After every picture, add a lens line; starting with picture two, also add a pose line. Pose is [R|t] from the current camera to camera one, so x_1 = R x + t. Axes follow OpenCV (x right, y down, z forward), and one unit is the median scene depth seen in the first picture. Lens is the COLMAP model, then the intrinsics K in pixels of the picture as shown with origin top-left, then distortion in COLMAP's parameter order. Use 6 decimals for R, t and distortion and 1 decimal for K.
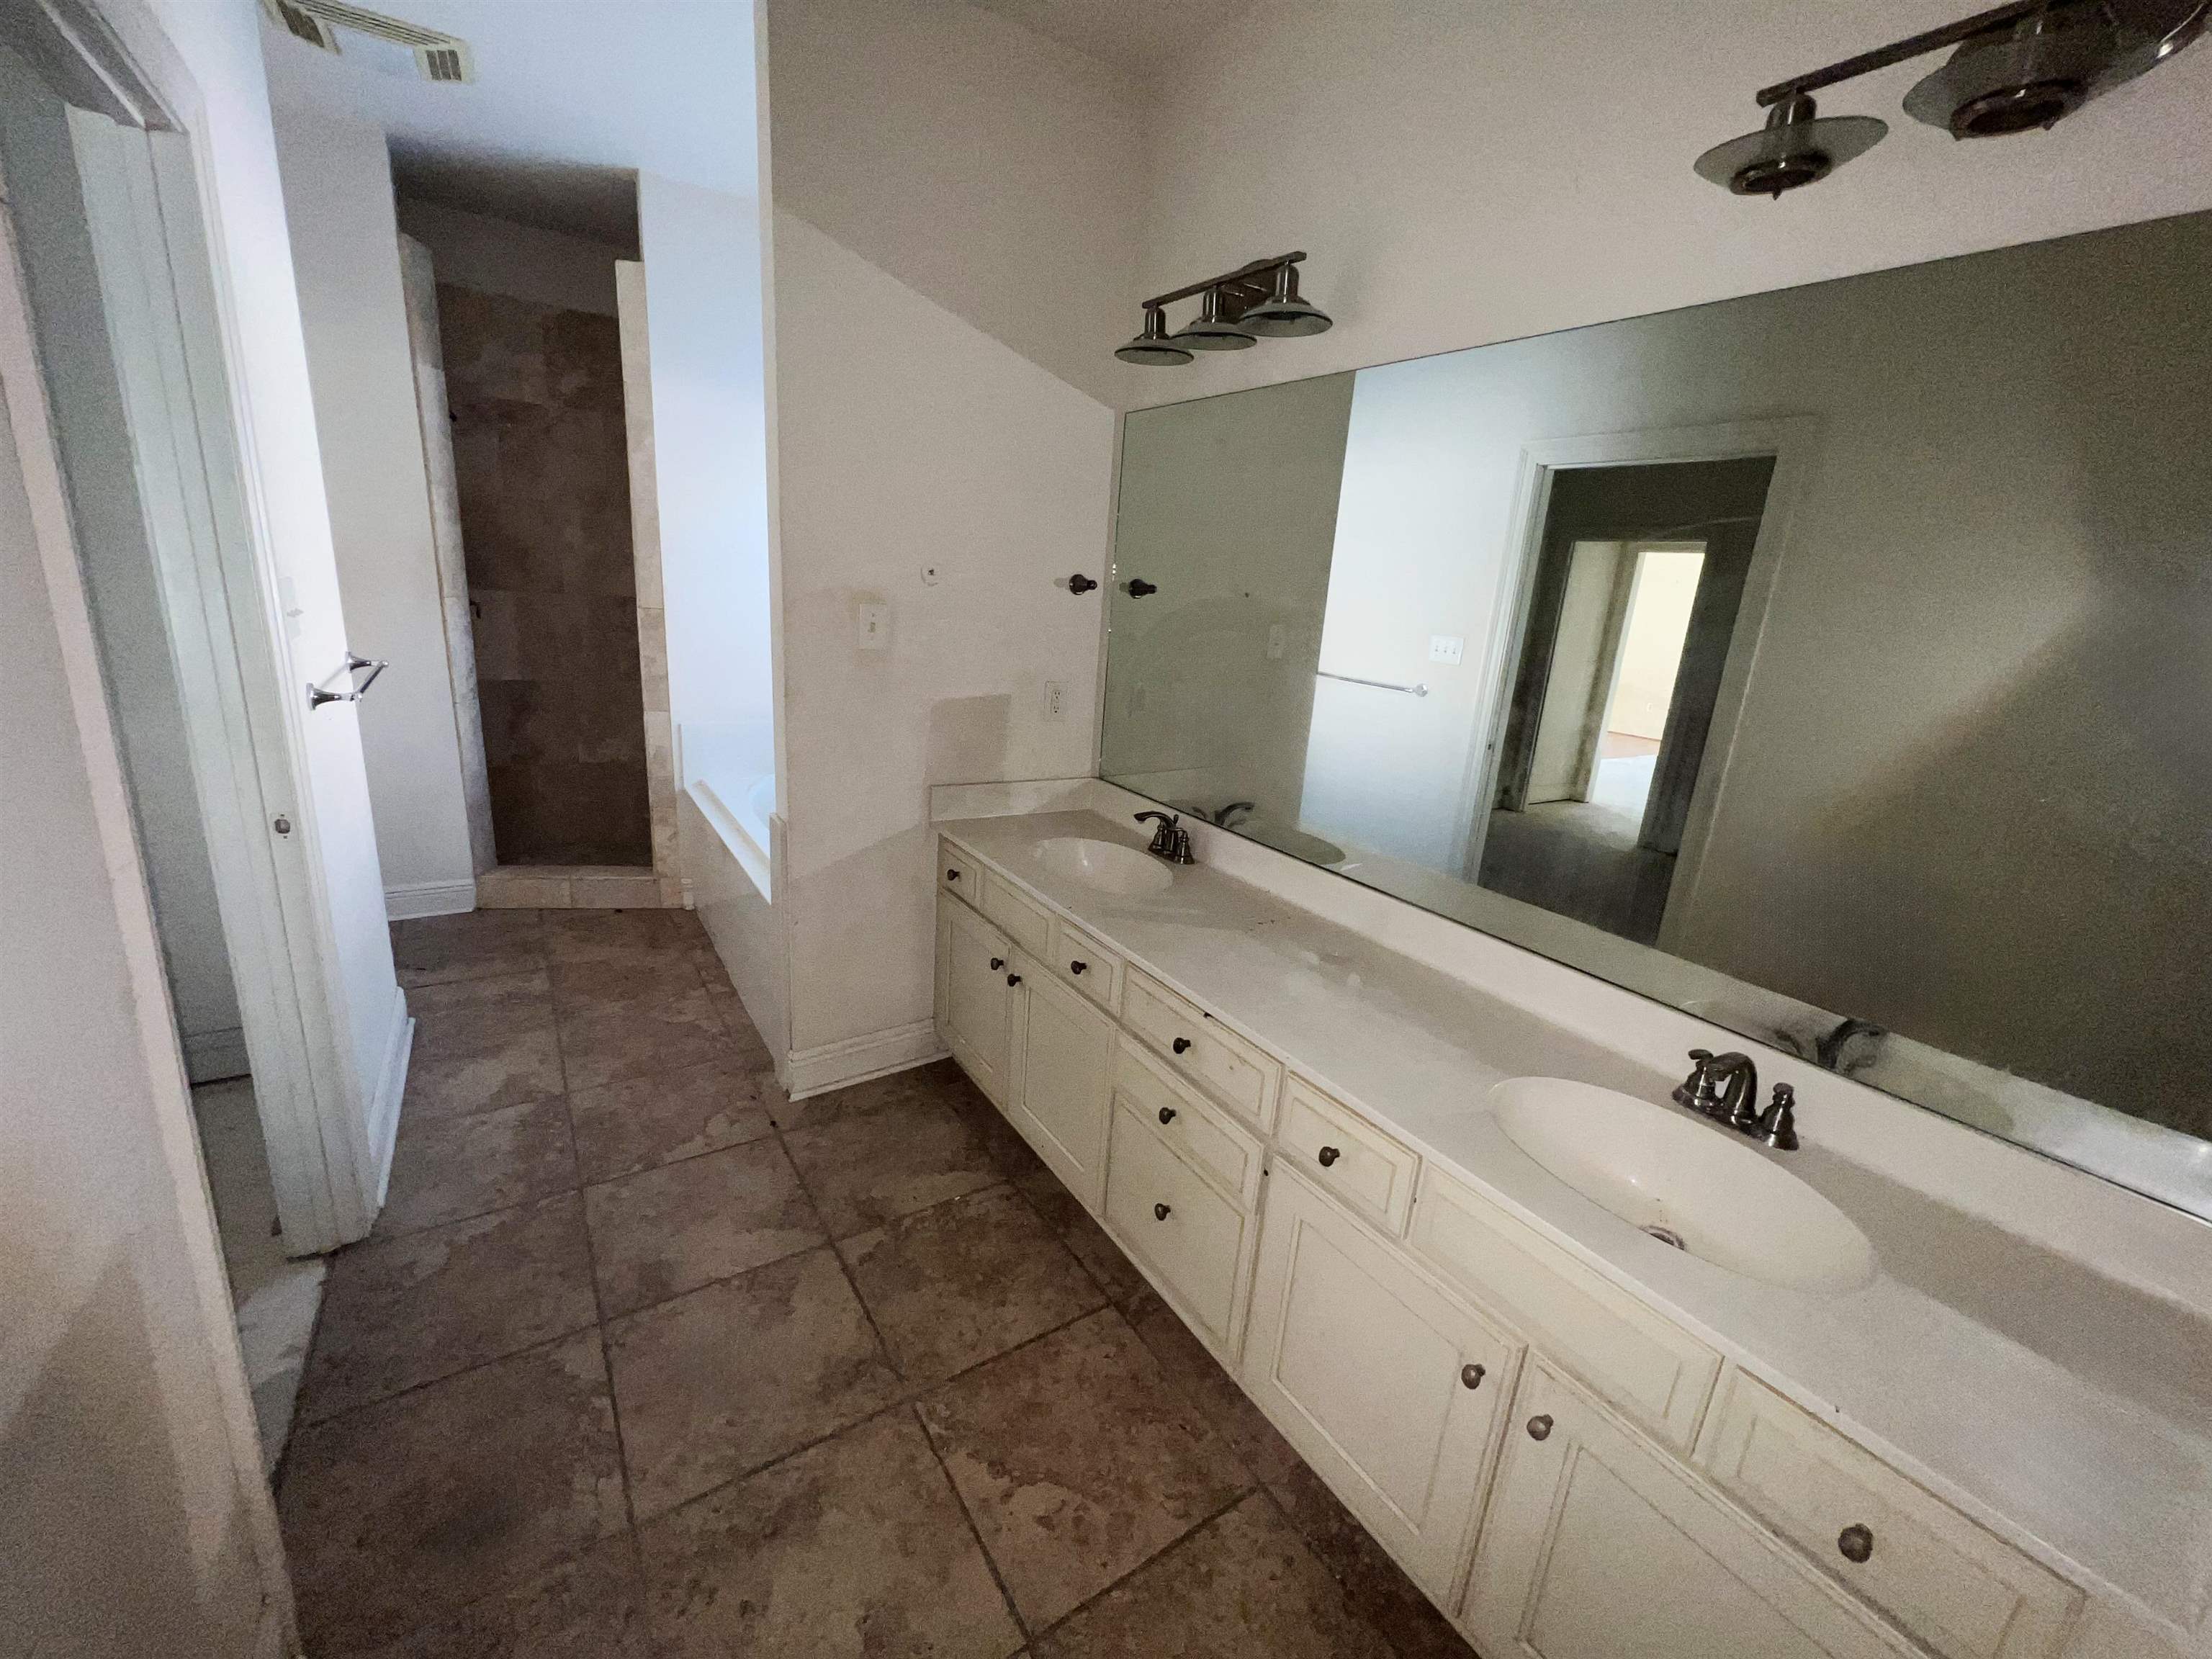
lens RADIAL K [[890.7, 0, 1079.7], [0, 890.7, 818.5], [0, 0, 1]] dist [0.013310, 0.000013]
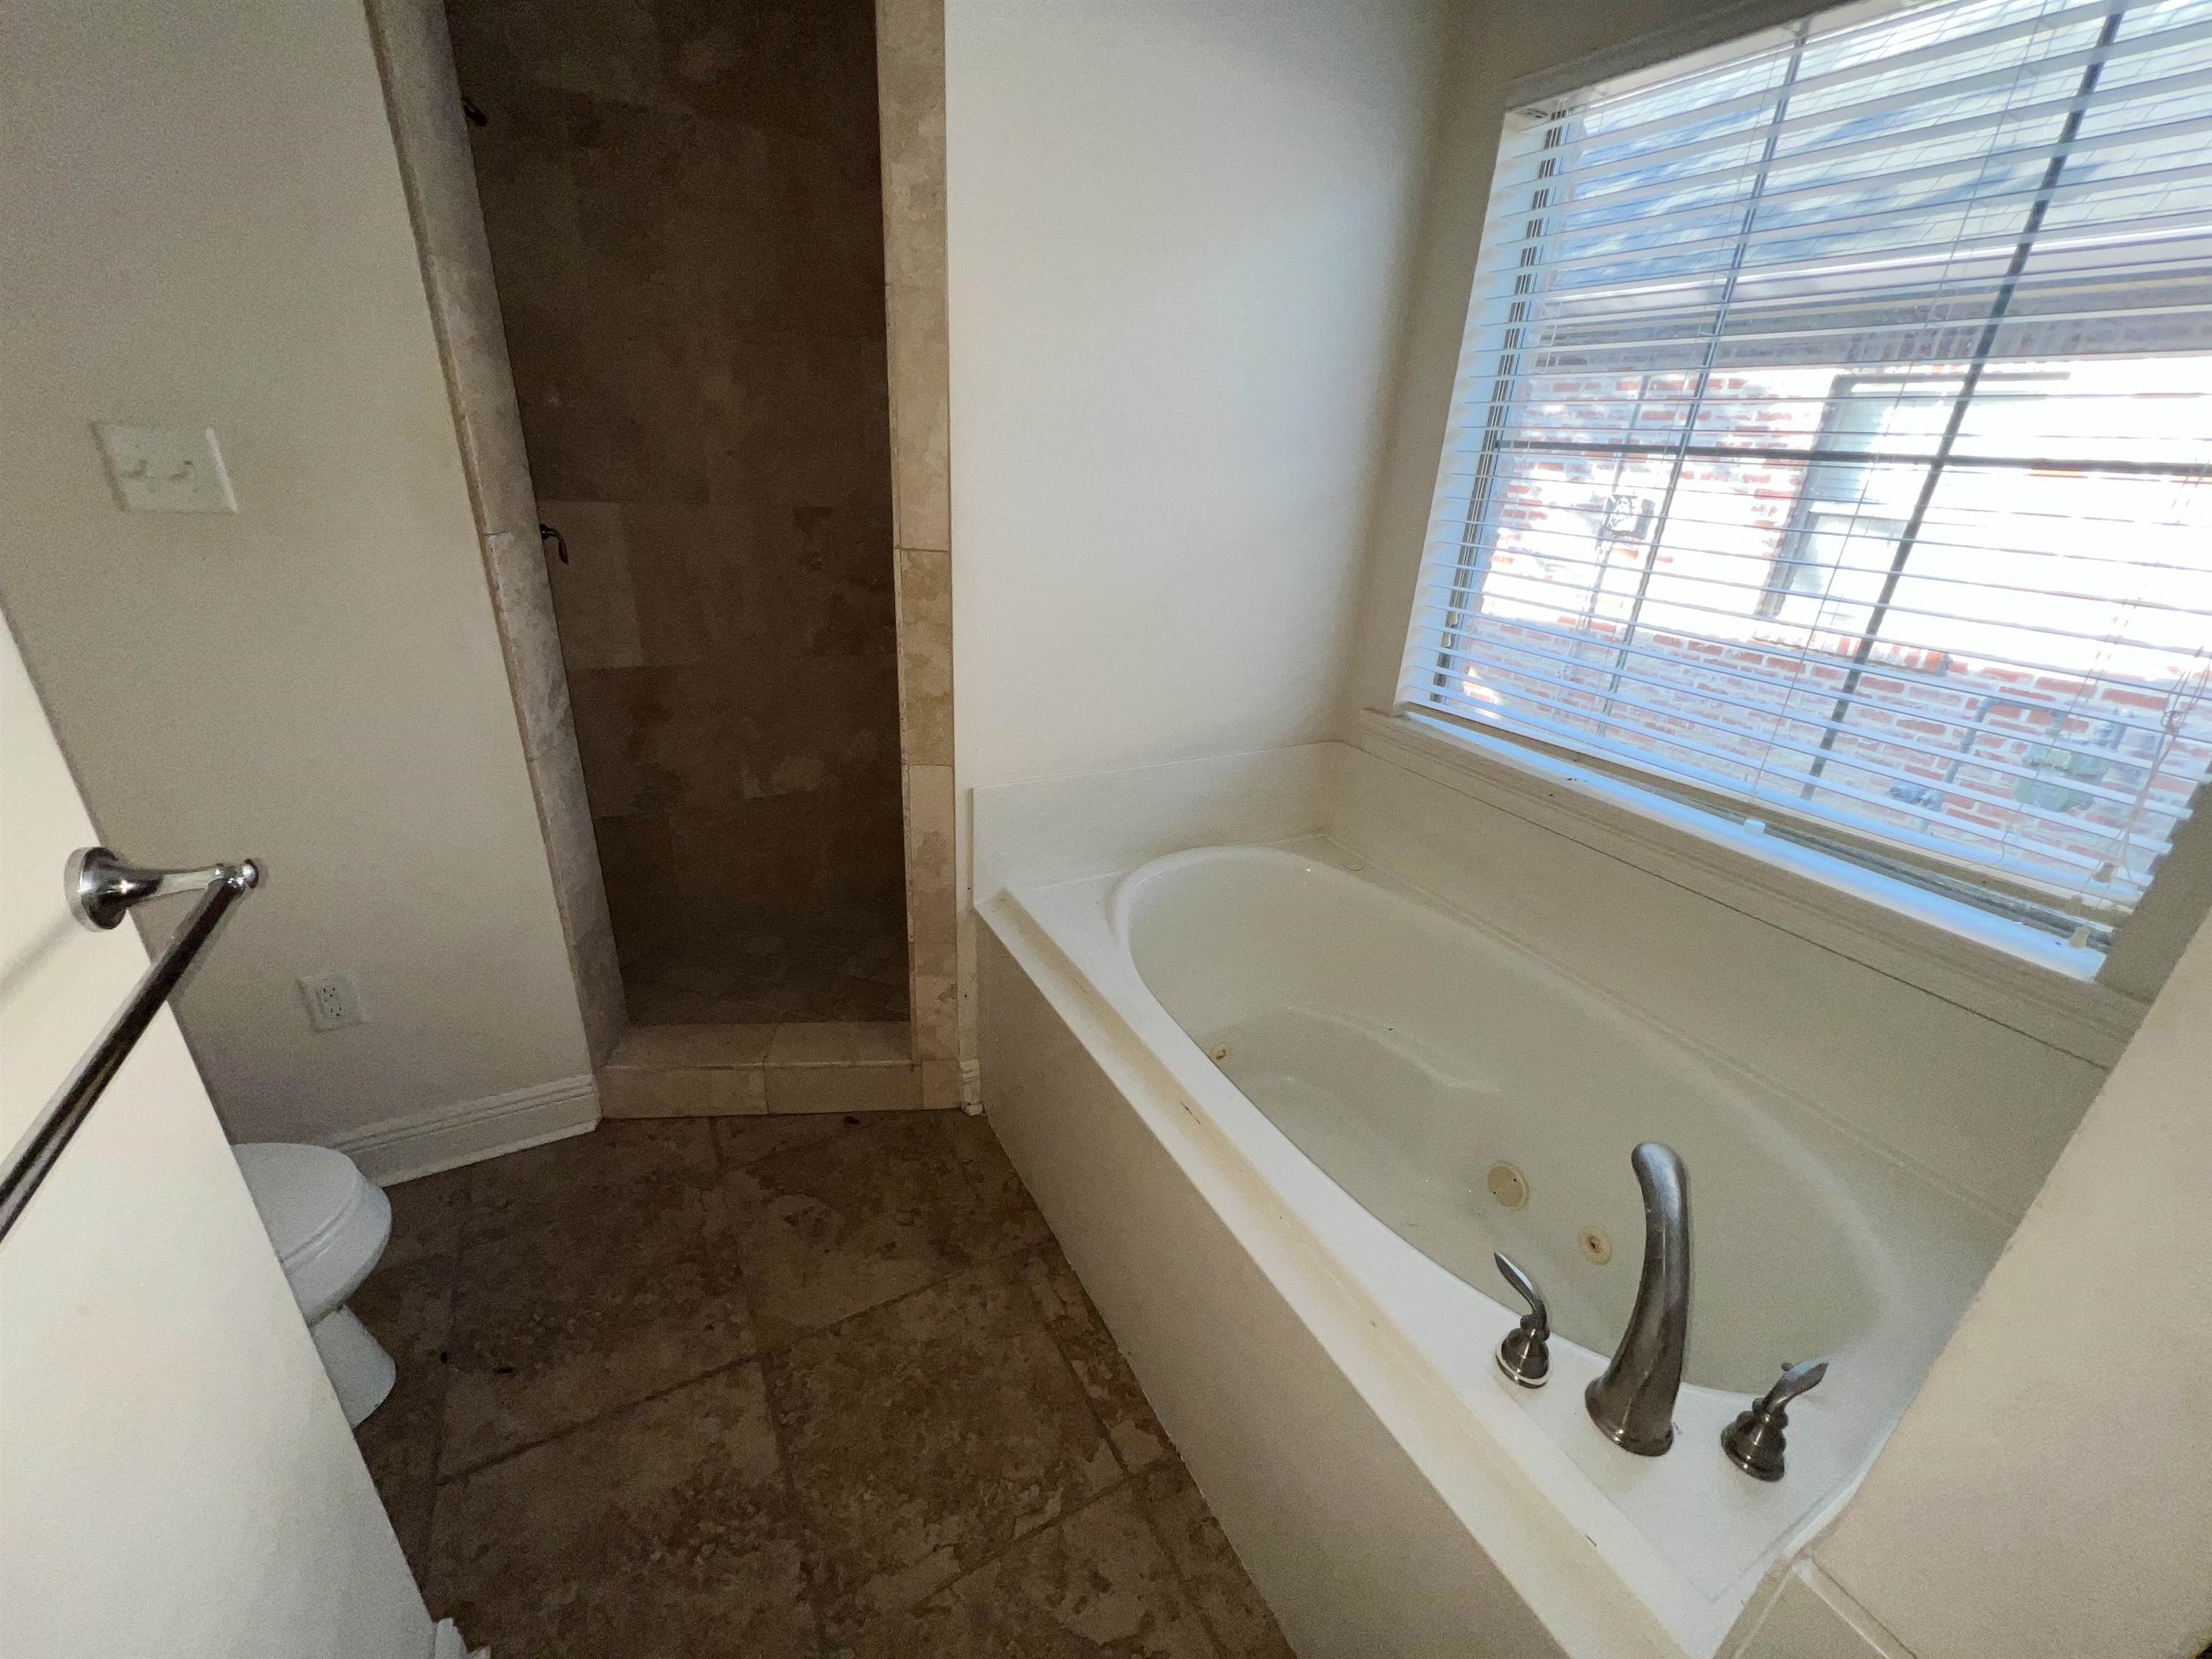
lens RADIAL K [[887.7, 0, 1103.7], [0, 887.7, 824.5], [0, 0, 1]] dist [-0.000096, 0.000269]
pose [[0.997970, 0.014782, -0.061949, -0.339709], [-0.005794, 0.989732, 0.142821, -0.154007], [0.063424, -0.142172, 0.987808, 0.514729]]
